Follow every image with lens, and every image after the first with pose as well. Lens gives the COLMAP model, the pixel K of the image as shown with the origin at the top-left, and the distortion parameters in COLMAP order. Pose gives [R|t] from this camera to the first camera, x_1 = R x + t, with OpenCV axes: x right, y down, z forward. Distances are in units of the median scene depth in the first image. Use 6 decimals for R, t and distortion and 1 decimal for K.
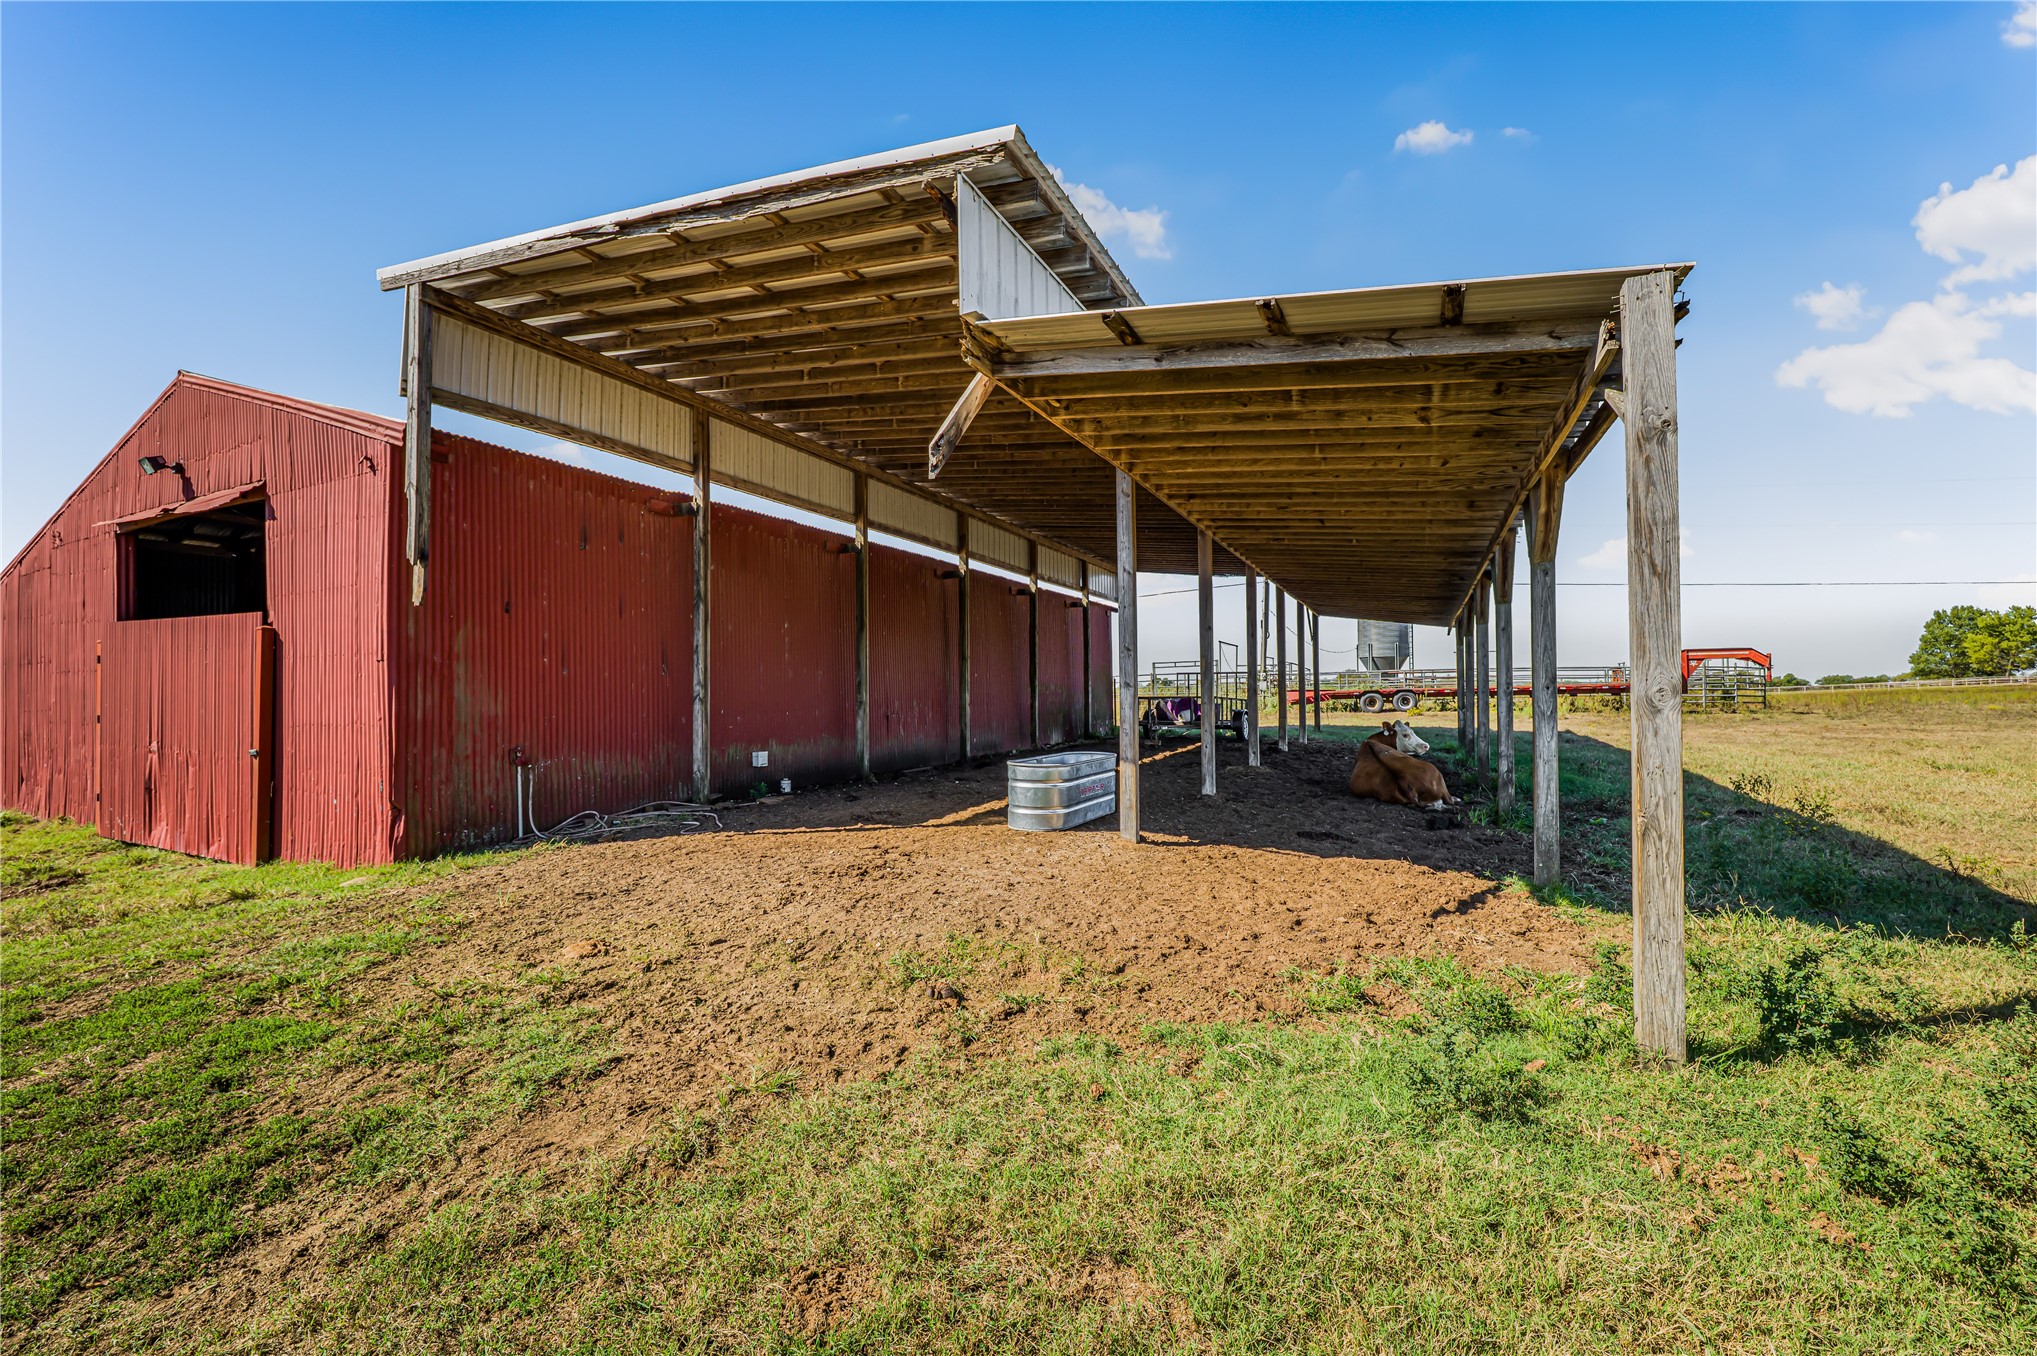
lens RADIAL K [[842.0, 0, 1001.4], [0, 842.0, 674.6], [0, 0, 1]] dist [-0.013371, 0.000306]
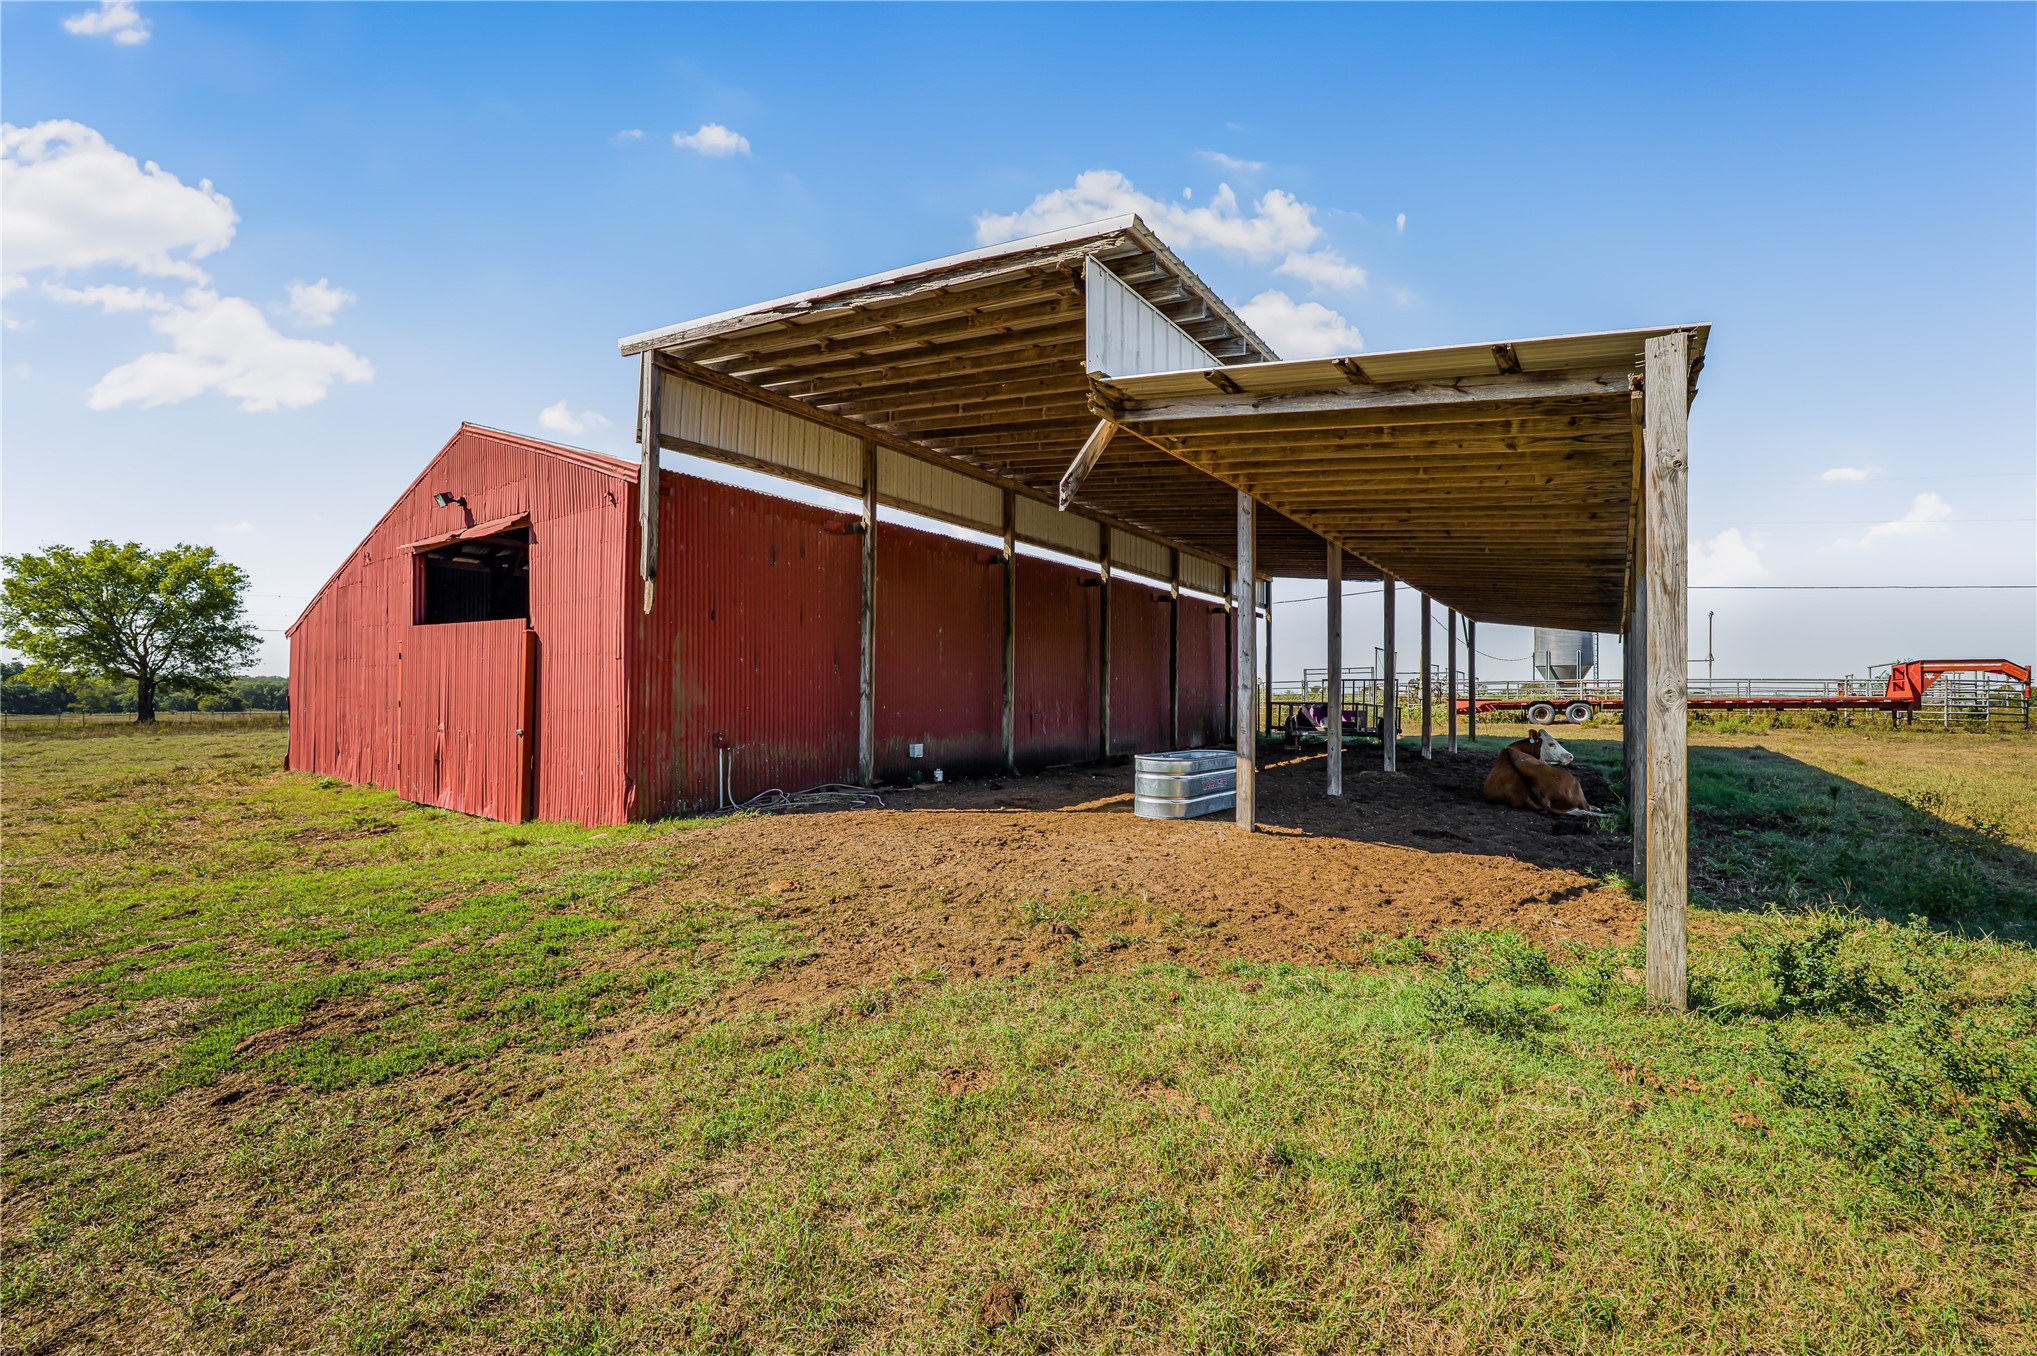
lens RADIAL K [[842.0, 0, 1001.4], [0, 842.0, 674.6], [0, 0, 1]] dist [-0.013371, 0.000306]
pose [[0.984482, 0.012348, -0.175052, 0.028258], [-0.013268, 0.999904, -0.004086, 0.004653], [0.174984, 0.006345, 0.984551, -0.122898]]
